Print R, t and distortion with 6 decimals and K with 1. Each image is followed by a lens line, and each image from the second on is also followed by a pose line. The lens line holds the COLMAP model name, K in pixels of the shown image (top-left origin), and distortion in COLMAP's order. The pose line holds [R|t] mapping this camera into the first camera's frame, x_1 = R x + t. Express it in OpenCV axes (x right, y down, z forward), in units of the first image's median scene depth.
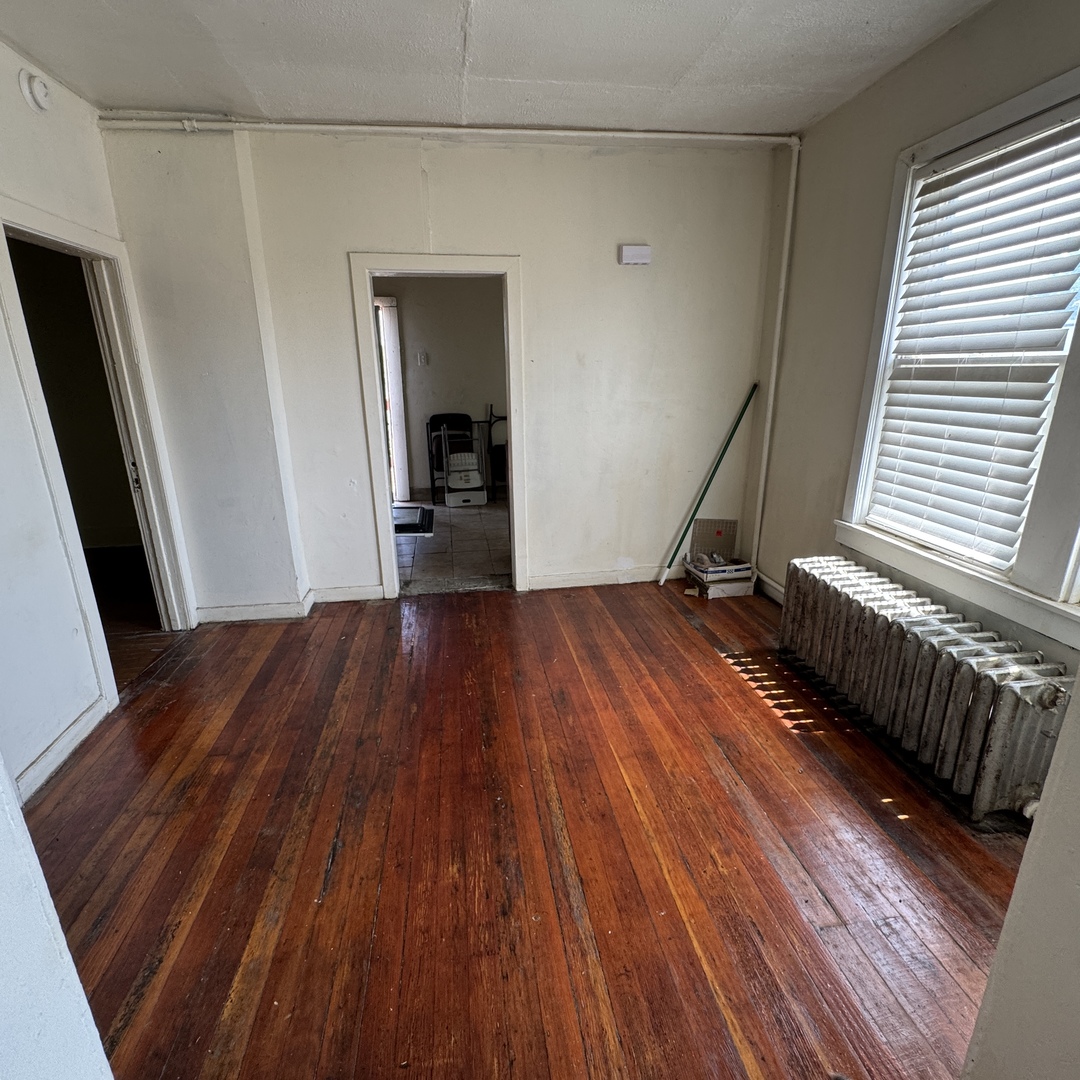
lens RADIAL K [[585.5, 0, 537.4], [0, 585.5, 547.0], [0, 0, 1]] dist [0.004588, 0.000526]
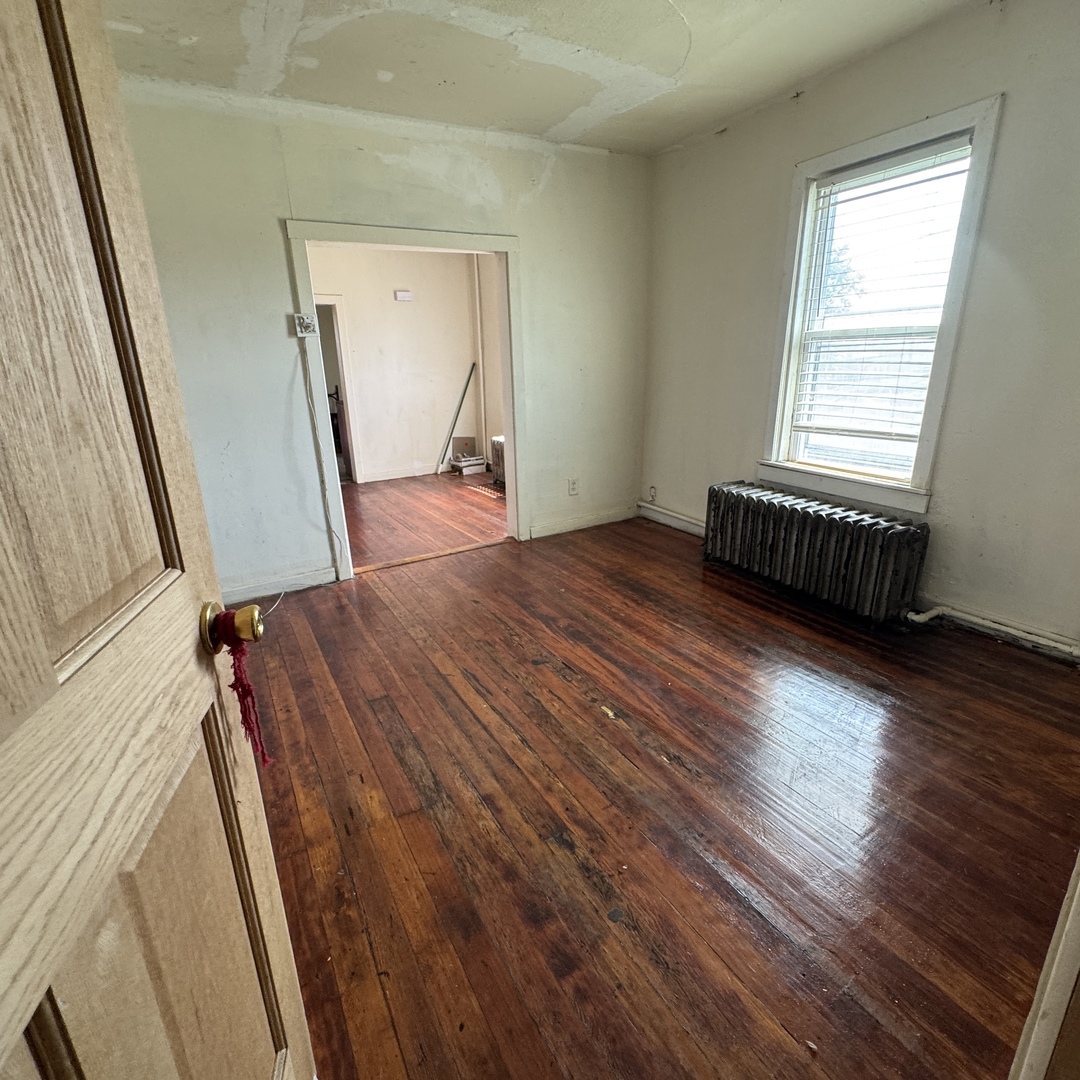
lens RADIAL K [[585.5, 0, 540.3], [0, 585.5, 540.4], [0, 0, 1]] dist [0.004588, 0.000526]
pose [[0.926785, -0.118051, 0.356558, -0.177381], [0.118226, 0.992756, 0.021385, 0.277092], [-0.356500, 0.022335, 0.934028, -0.843049]]
